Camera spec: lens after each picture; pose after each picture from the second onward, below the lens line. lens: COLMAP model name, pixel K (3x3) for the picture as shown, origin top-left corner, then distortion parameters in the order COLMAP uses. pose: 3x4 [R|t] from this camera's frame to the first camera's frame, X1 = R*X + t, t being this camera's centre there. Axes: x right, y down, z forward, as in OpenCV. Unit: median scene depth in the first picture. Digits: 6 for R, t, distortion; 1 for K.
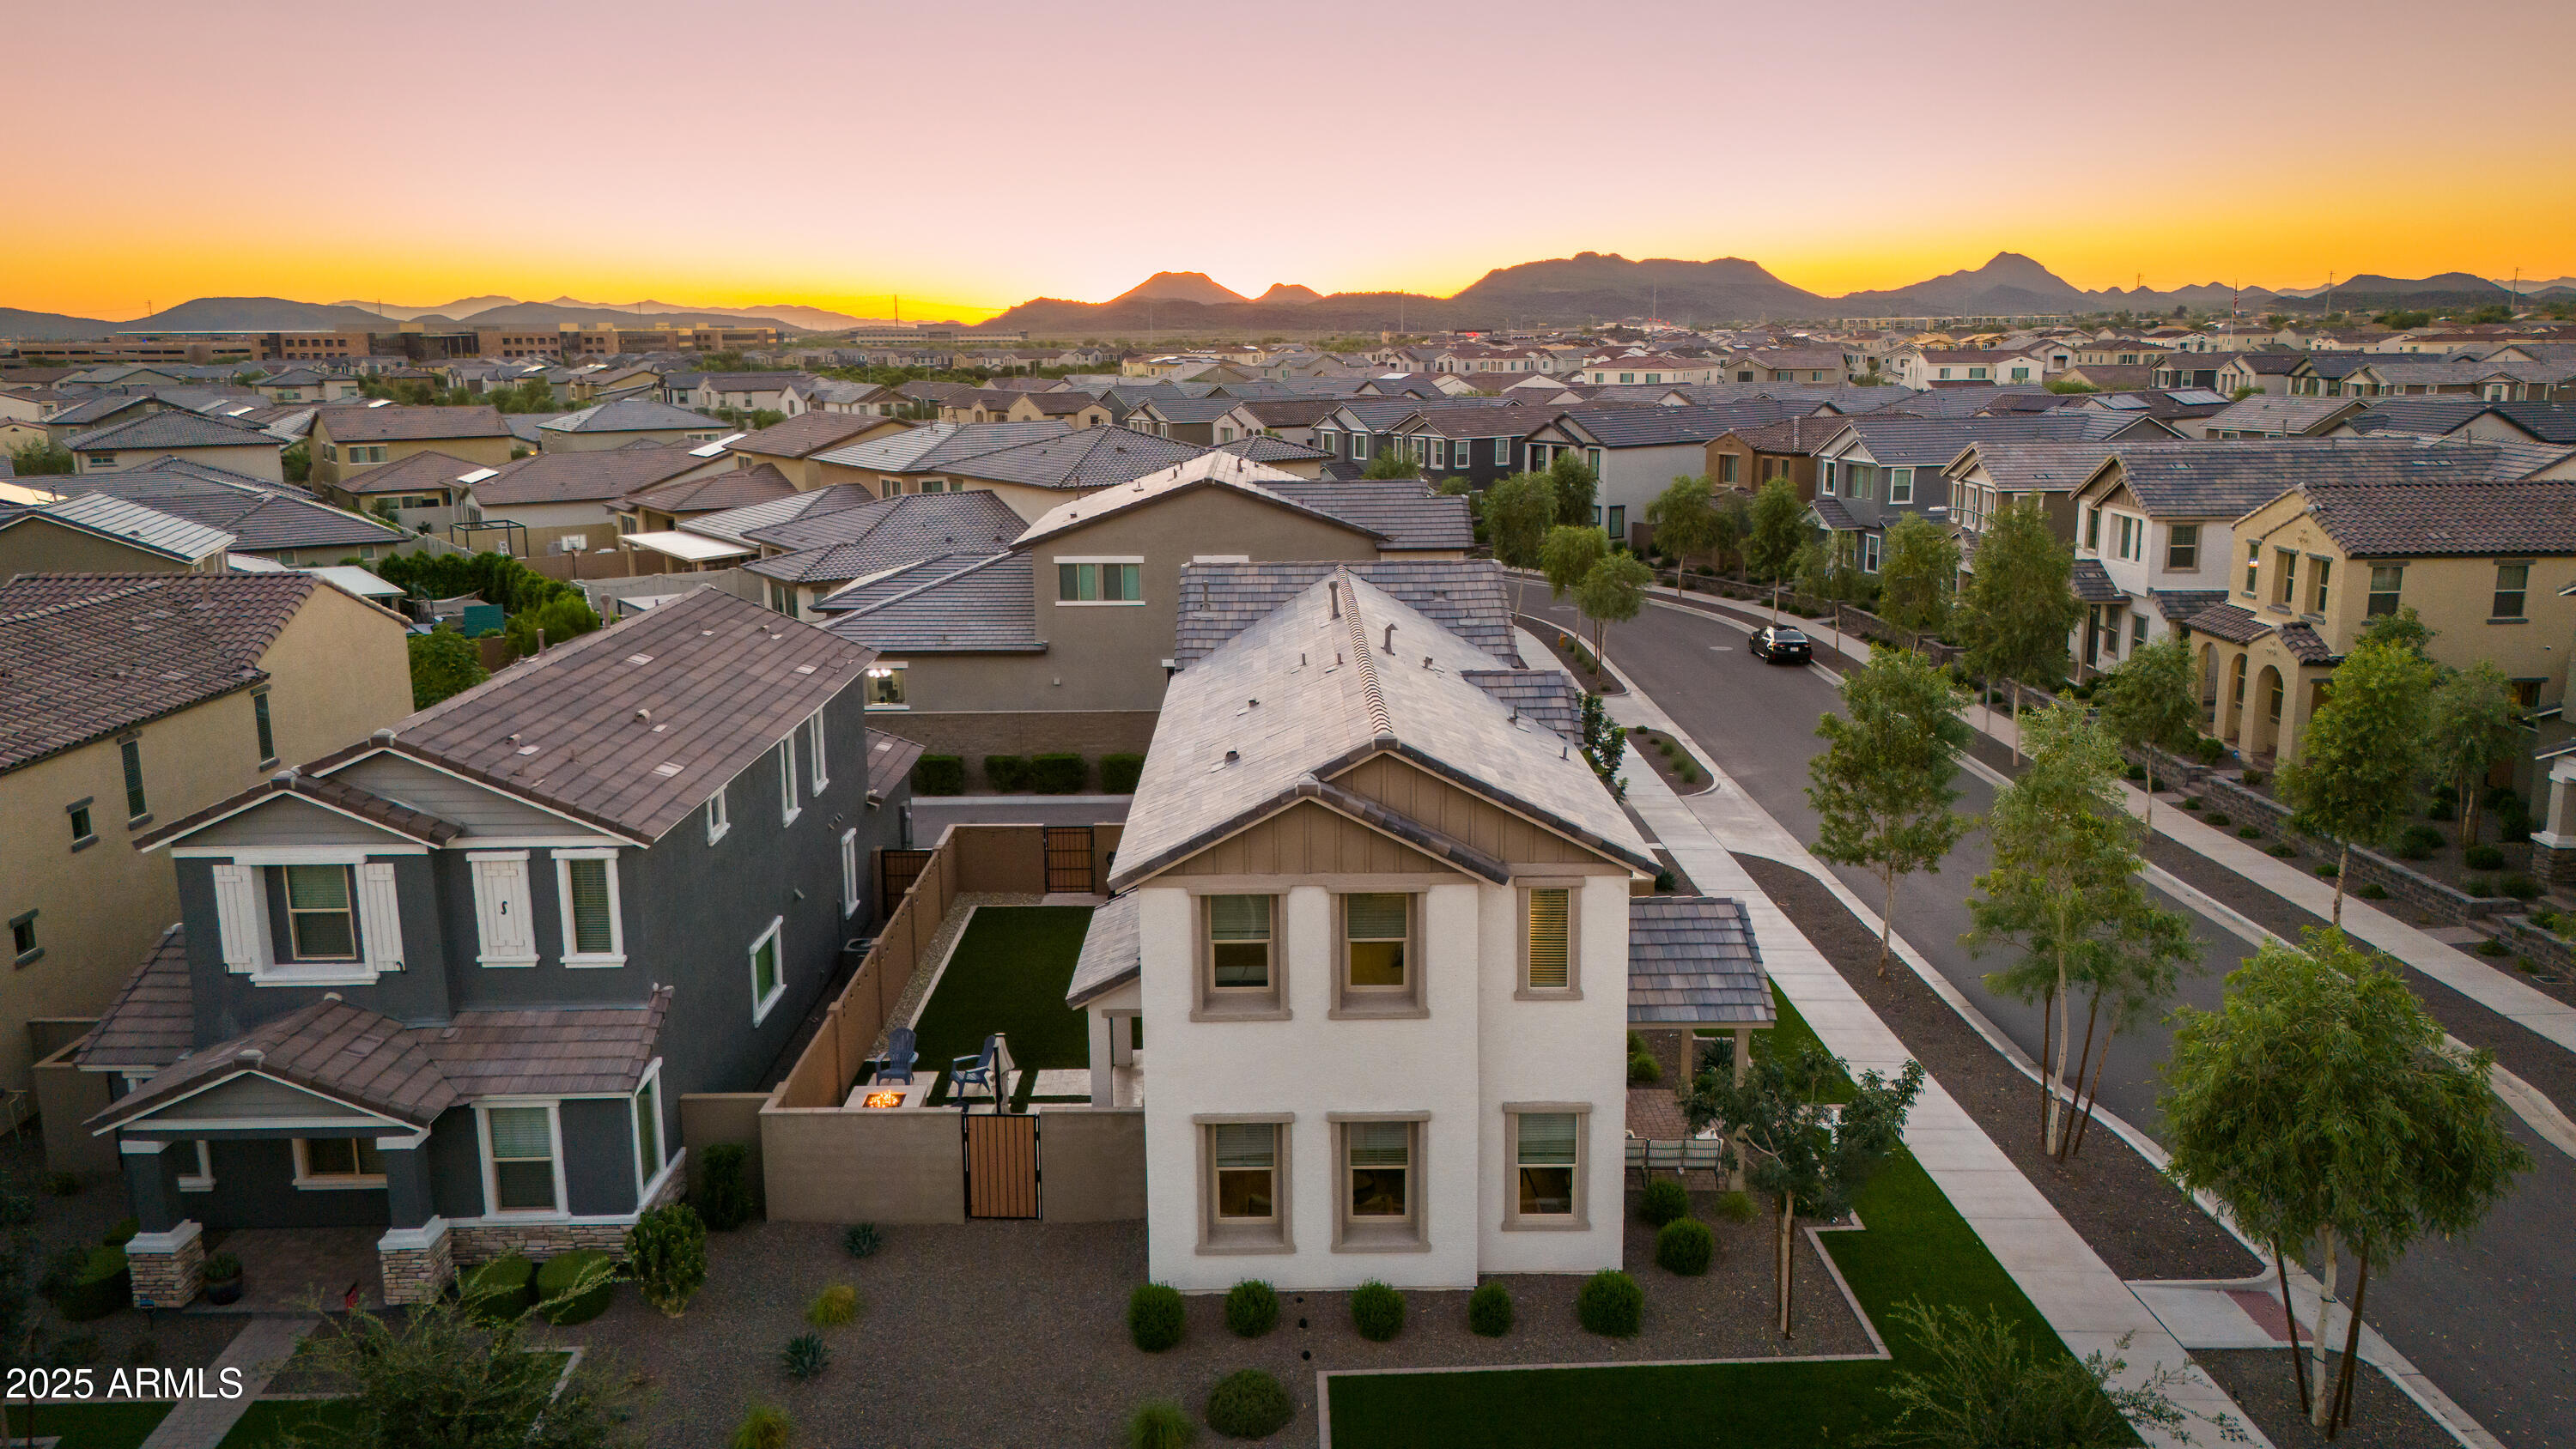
lens RADIAL K [[1894.4, 0, 1302.5], [0, 1894.4, 724.7], [0, 0, 1]] dist [0.068905, -0.077202]
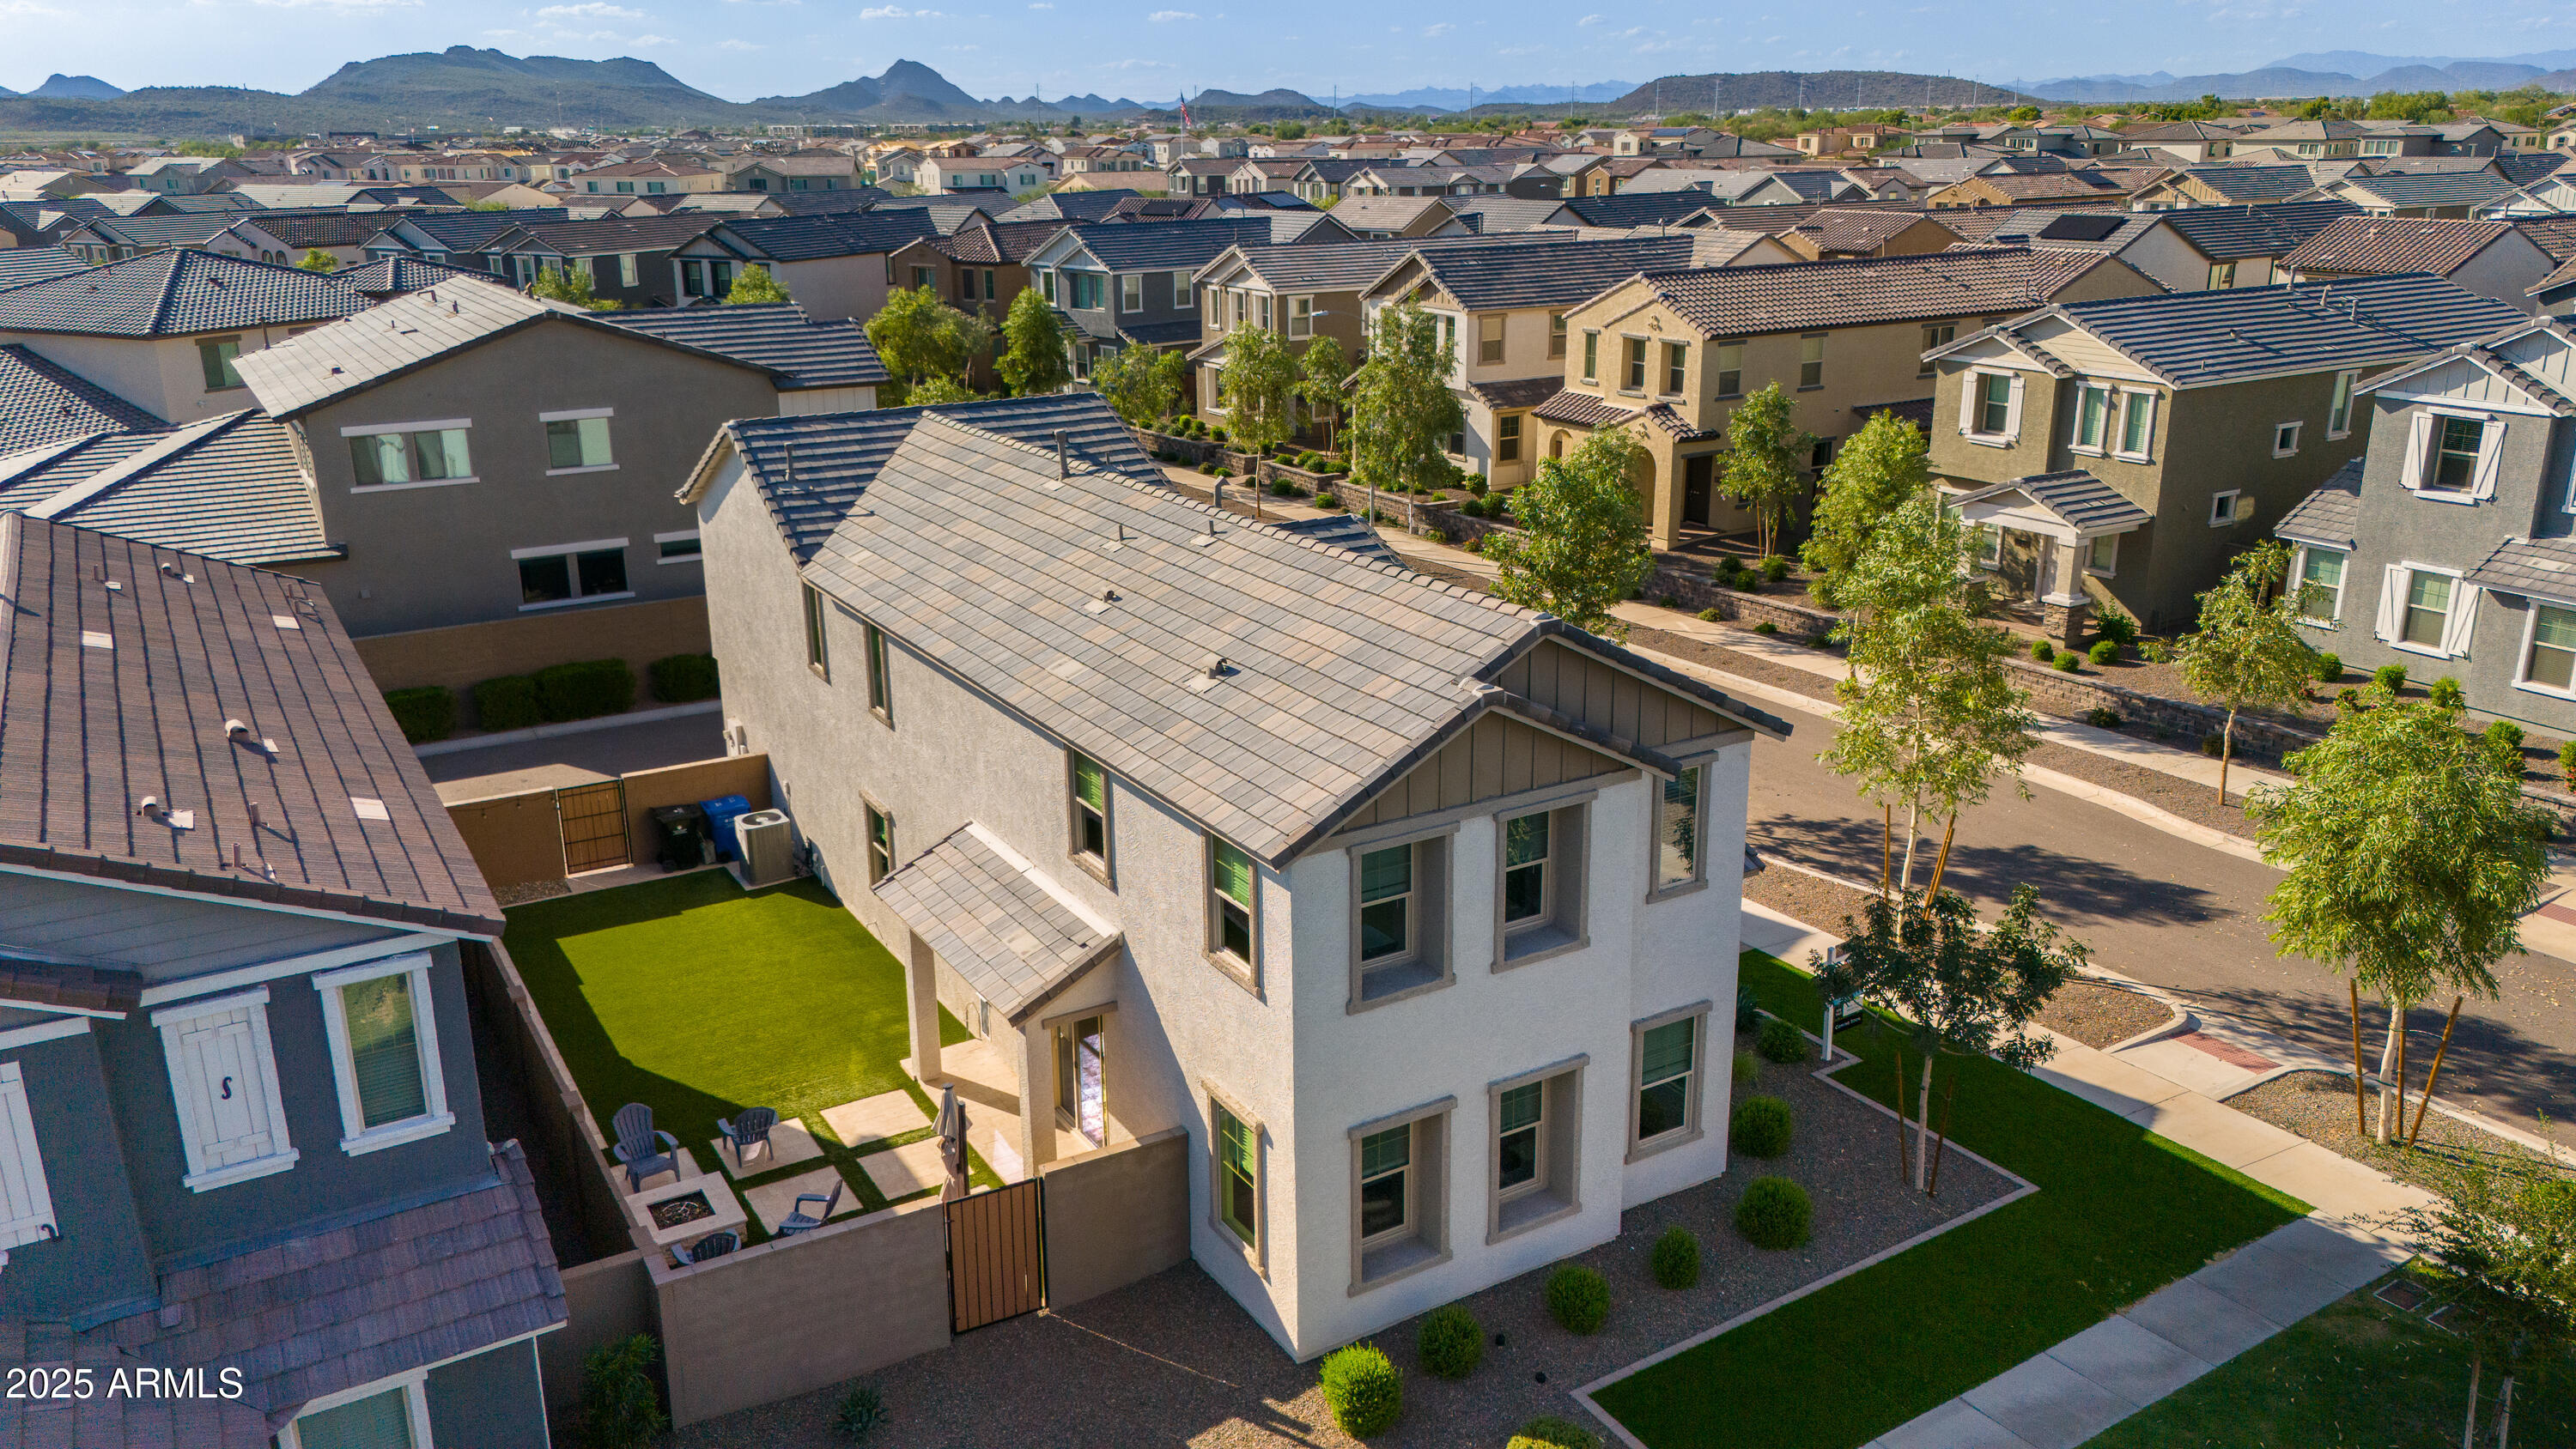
lens RADIAL K [[1894.4, 0, 1302.5], [0, 1894.4, 724.7], [0, 0, 1]] dist [0.068905, -0.077202]
pose [[0.858189, -0.152147, 0.490268, -0.412027], [0.105262, 0.986930, 0.122021, -0.054197], [-0.502425, -0.053111, 0.862988, 0.327260]]
